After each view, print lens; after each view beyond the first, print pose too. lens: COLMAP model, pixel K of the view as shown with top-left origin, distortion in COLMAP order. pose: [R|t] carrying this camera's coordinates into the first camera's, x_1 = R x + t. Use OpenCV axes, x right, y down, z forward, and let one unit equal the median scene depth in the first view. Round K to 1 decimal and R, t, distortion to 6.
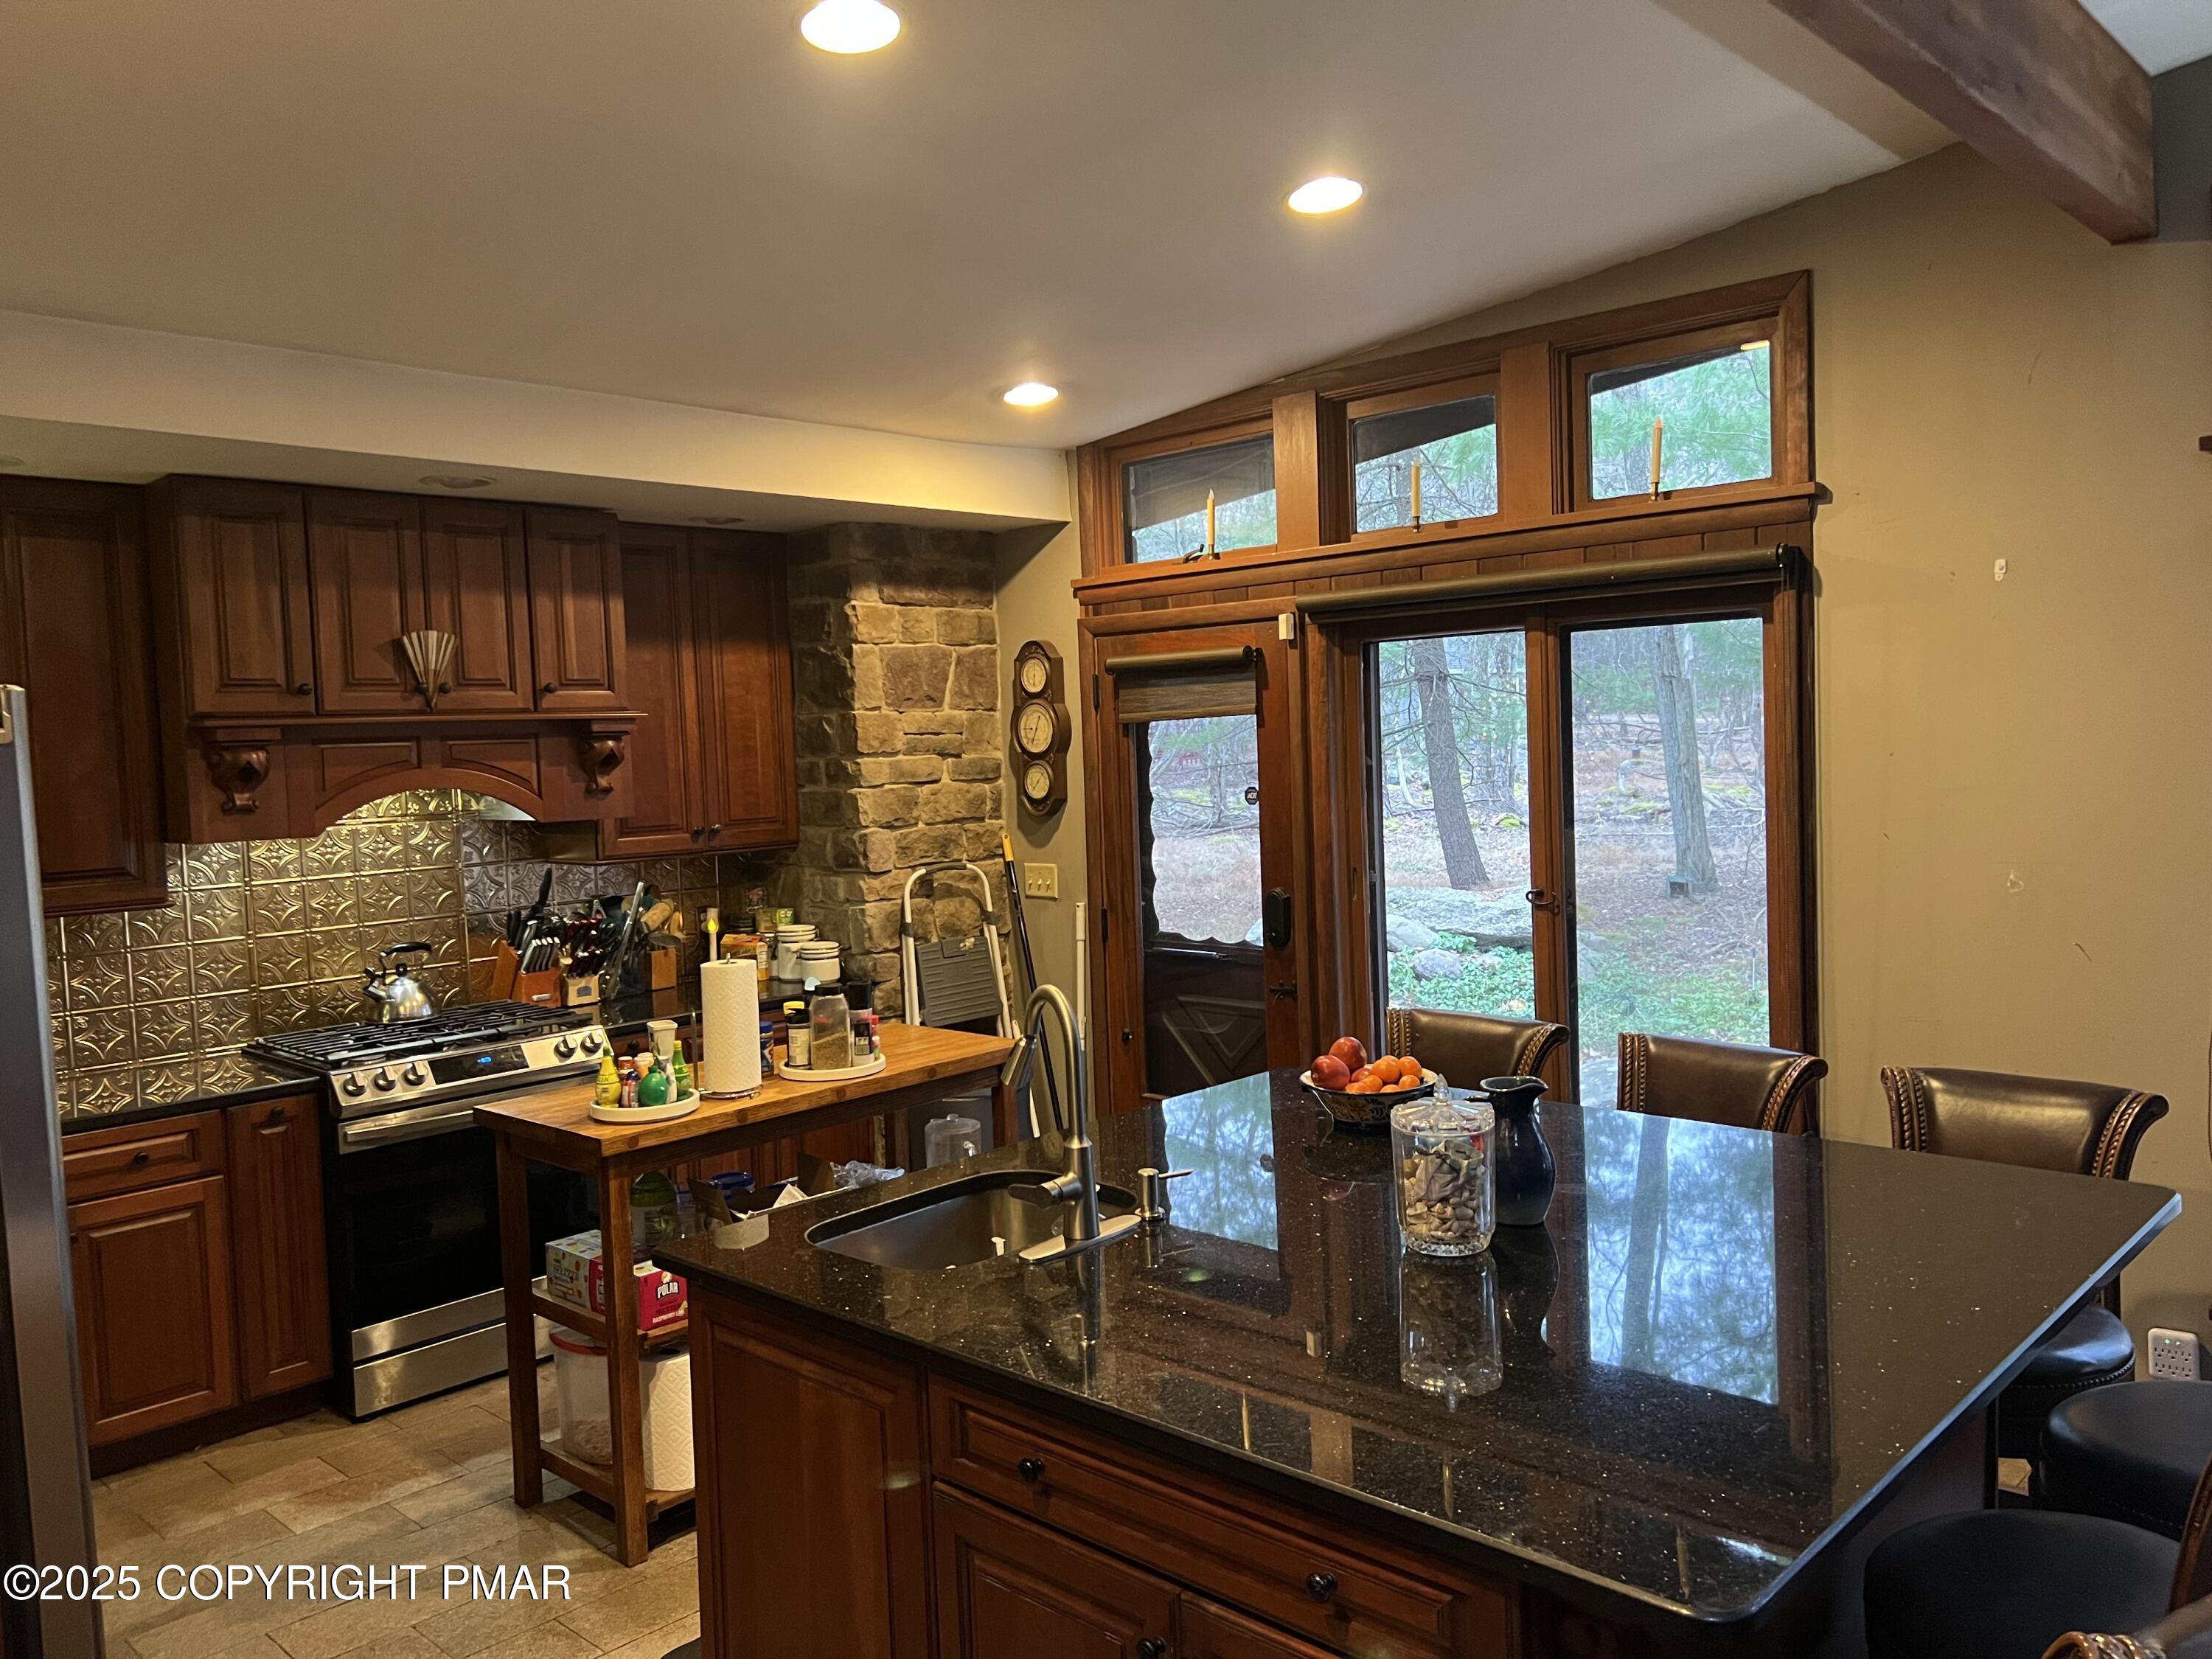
lens RADIAL K [[1657.1, 0, 1091.8], [0, 1657.1, 817.1], [0, 0, 1]] dist [0.055614, -0.021957]
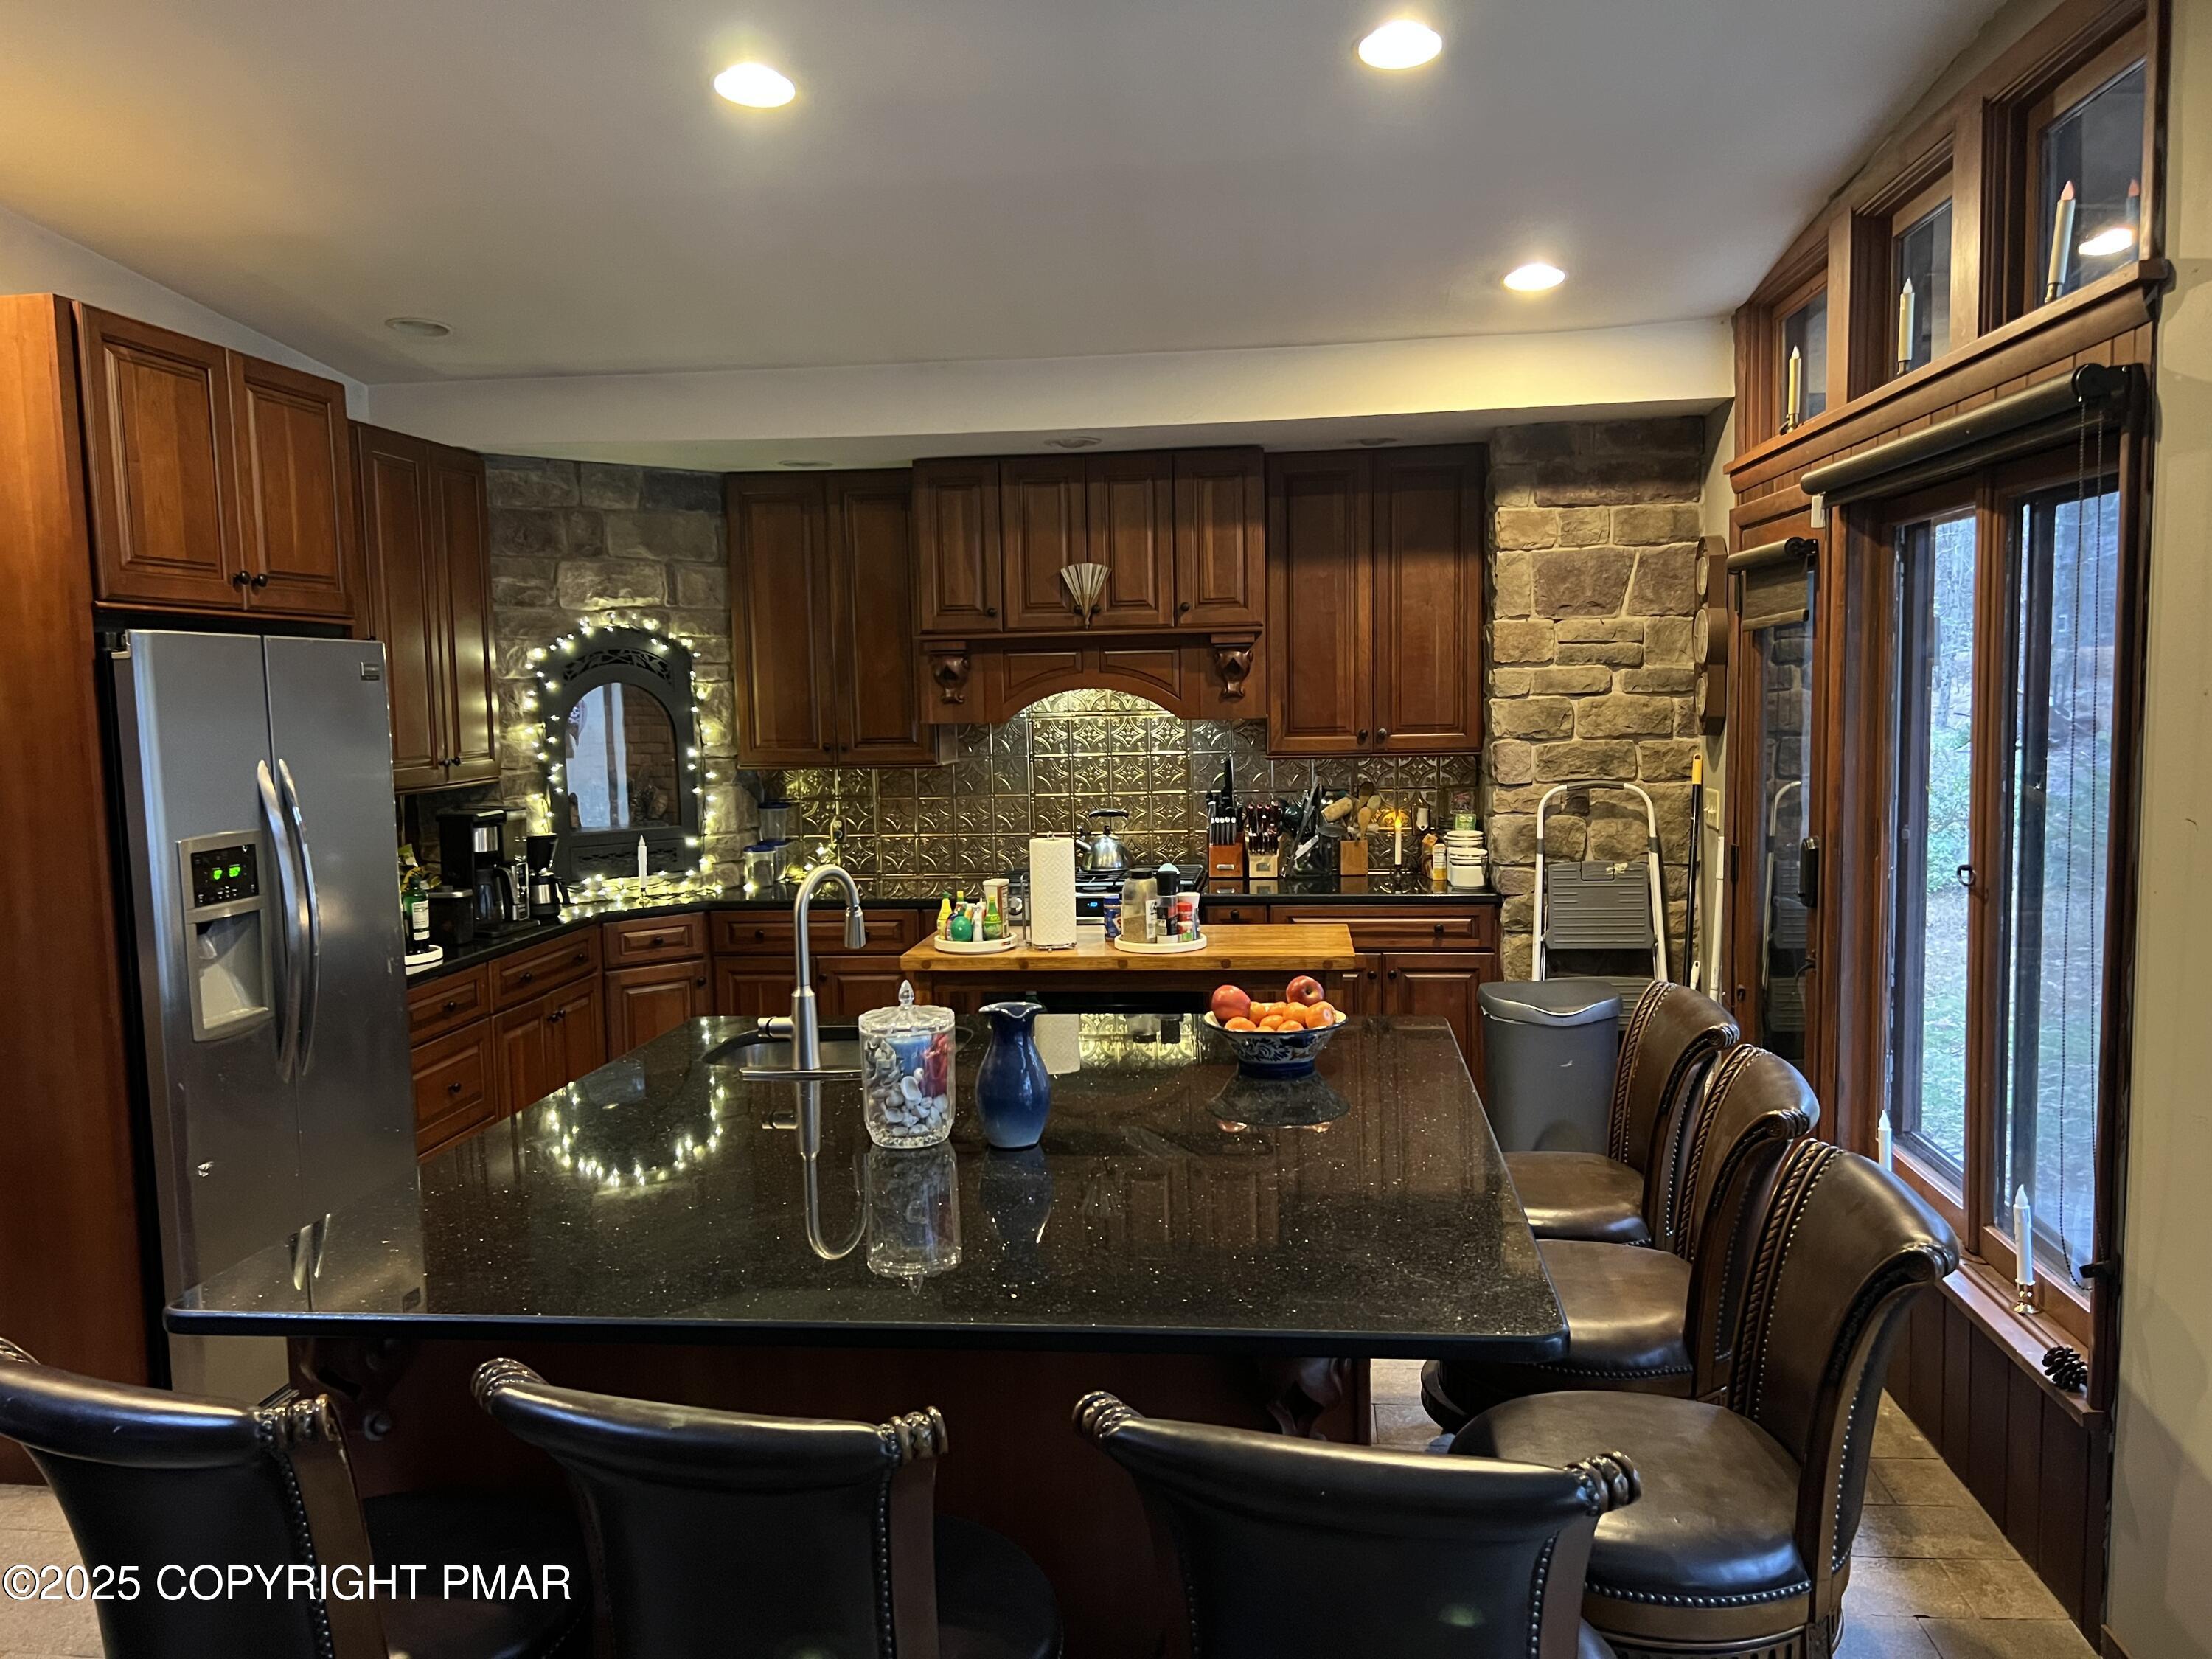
lens RADIAL K [[1657.1, 0, 1095.6], [0, 1657.1, 847.0], [0, 0, 1]] dist [0.055614, -0.021957]
pose [[0.595411, 0.102658, -0.796836, 0.523520], [-0.036089, 0.994219, 0.101121, -0.021076], [0.802610, -0.031451, 0.595674, 0.210709]]
